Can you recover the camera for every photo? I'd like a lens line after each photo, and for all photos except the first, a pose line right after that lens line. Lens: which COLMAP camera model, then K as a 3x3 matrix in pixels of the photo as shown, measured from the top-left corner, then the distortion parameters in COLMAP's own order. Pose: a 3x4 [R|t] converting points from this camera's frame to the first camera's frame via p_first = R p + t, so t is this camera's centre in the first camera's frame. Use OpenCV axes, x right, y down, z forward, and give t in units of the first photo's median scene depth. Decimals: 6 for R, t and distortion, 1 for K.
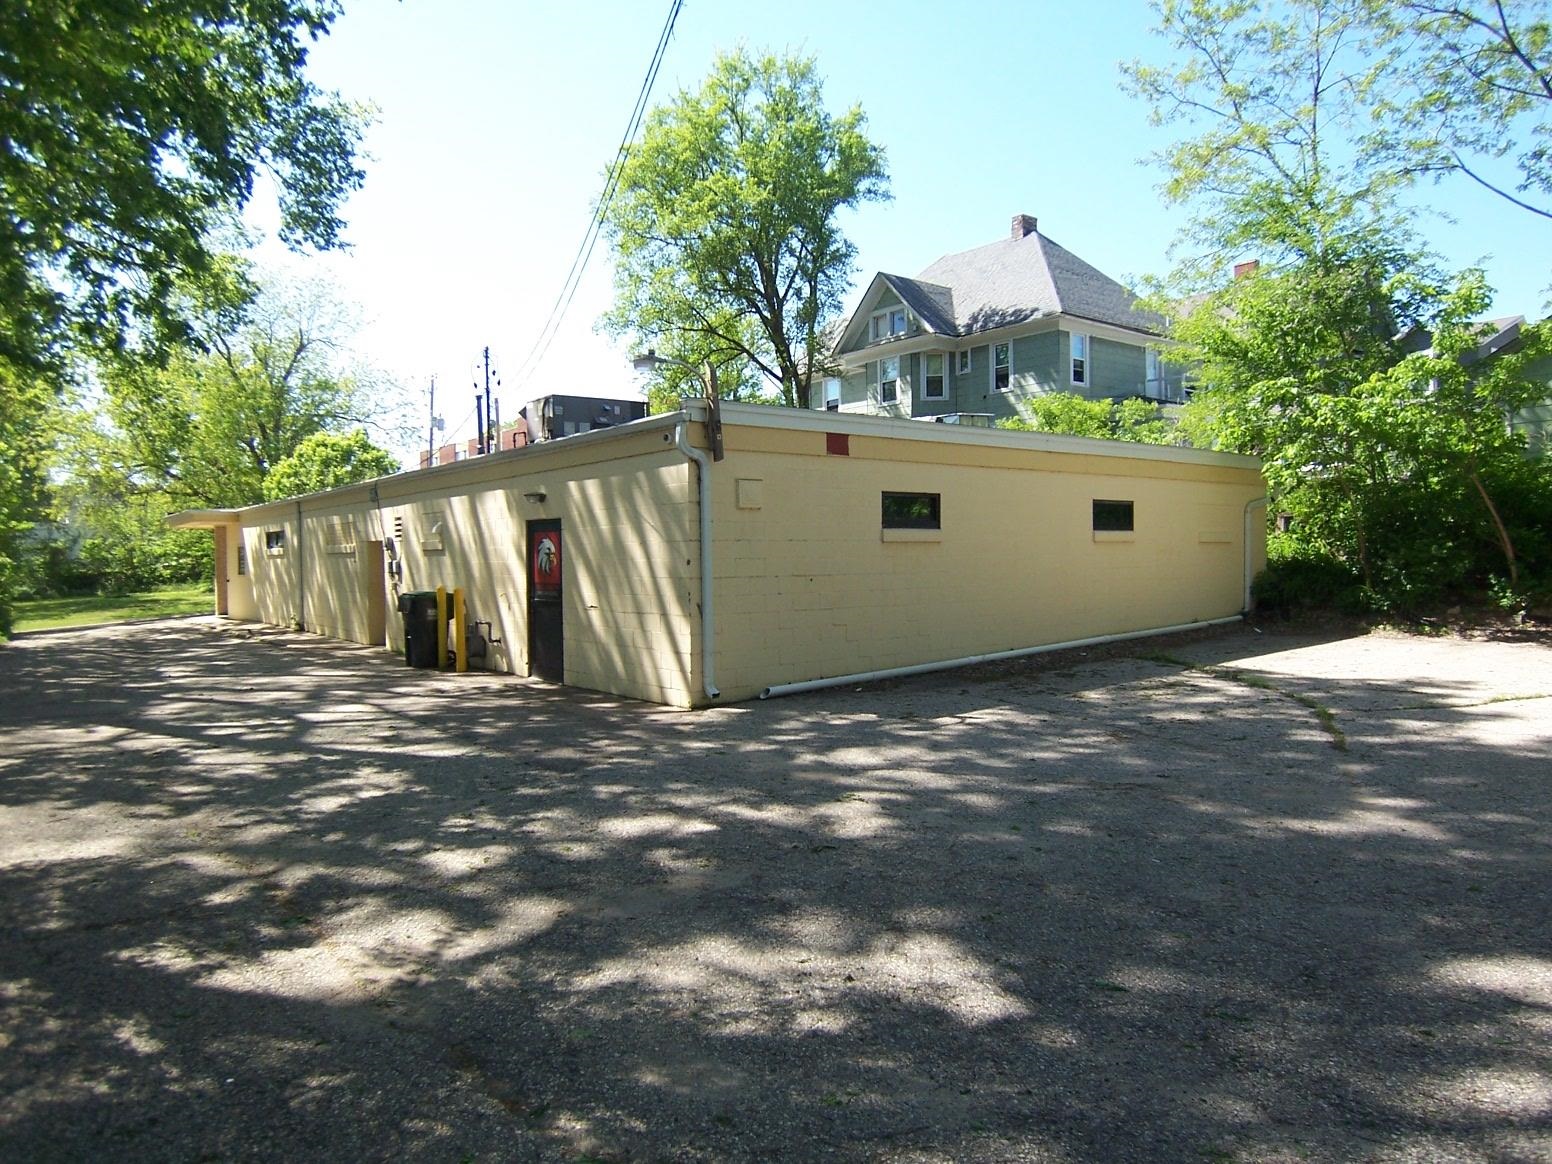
lens RADIAL K [[1041.7, 0, 770.3], [0, 1041.7, 576.1], [0, 0, 1]] dist [-0.000006, -0.058433]
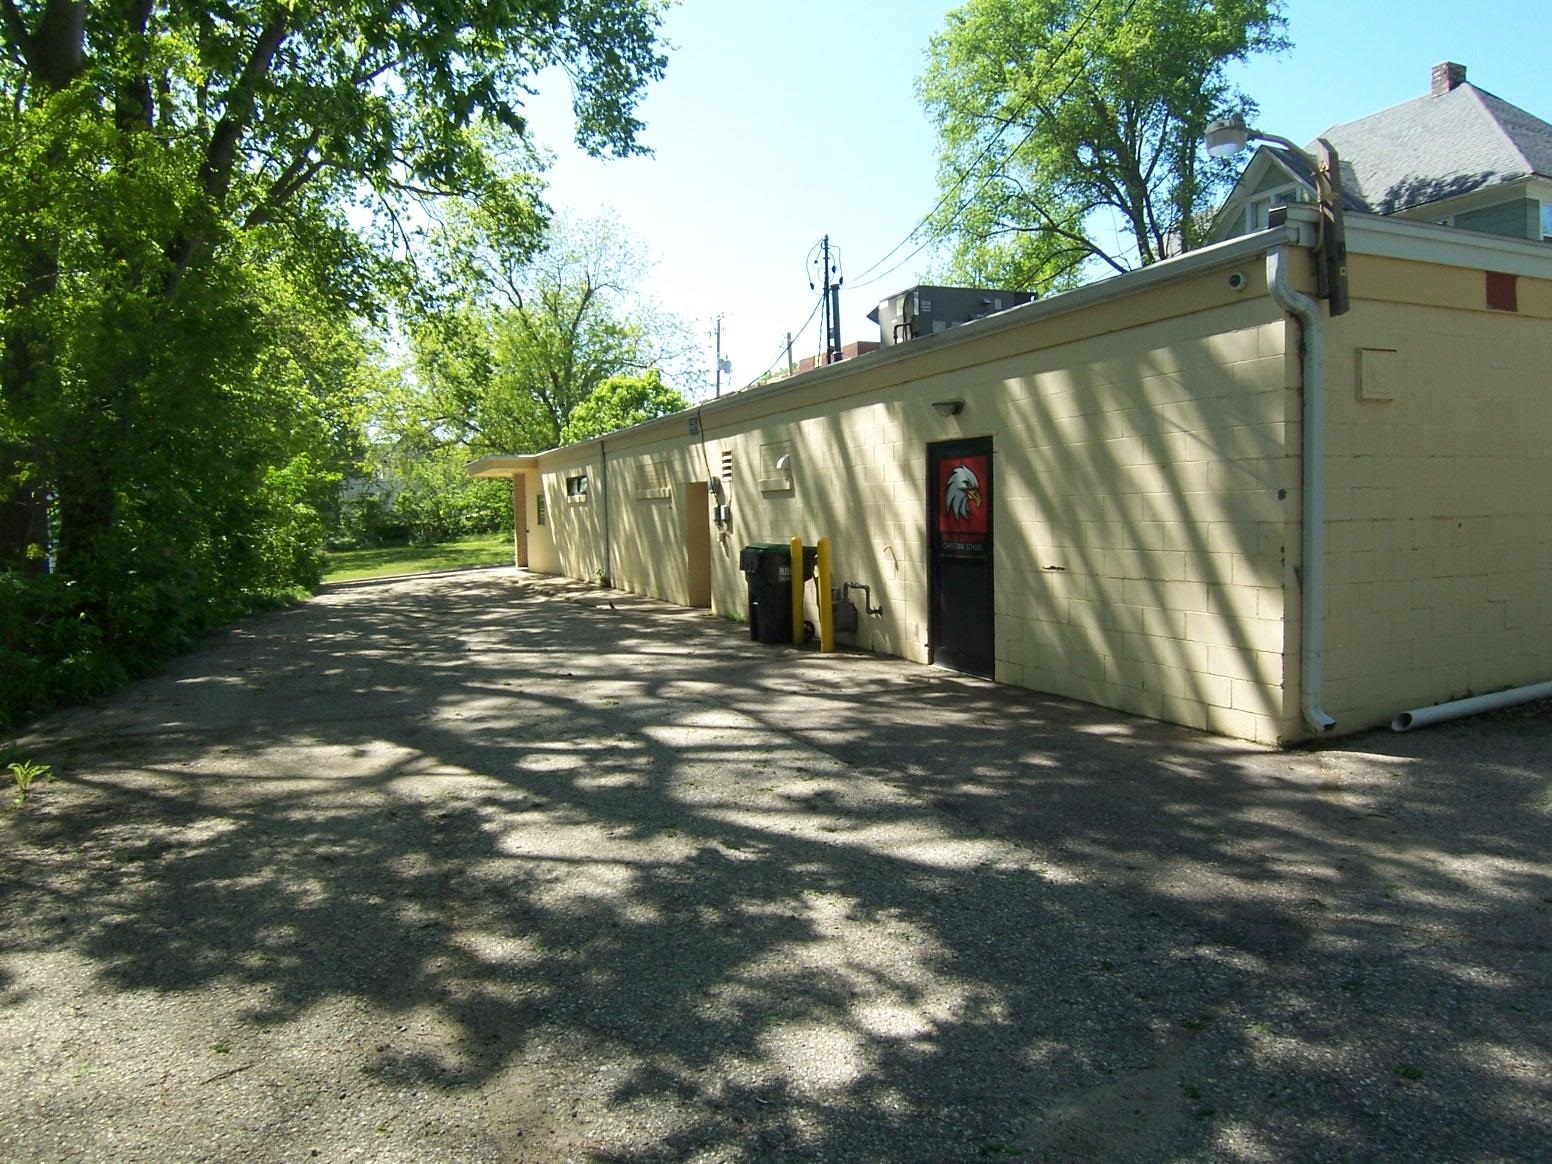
lens RADIAL K [[1046.7, 0, 776.1], [0, 1046.7, 574.3], [0, 0, 1]] dist [0.006427, -0.062400]
pose [[0.970421, 0.005636, -0.241351, -0.085002], [0.005733, 0.998907, 0.046380, 0.000991], [0.241349, -0.046392, 0.969329, 0.149680]]
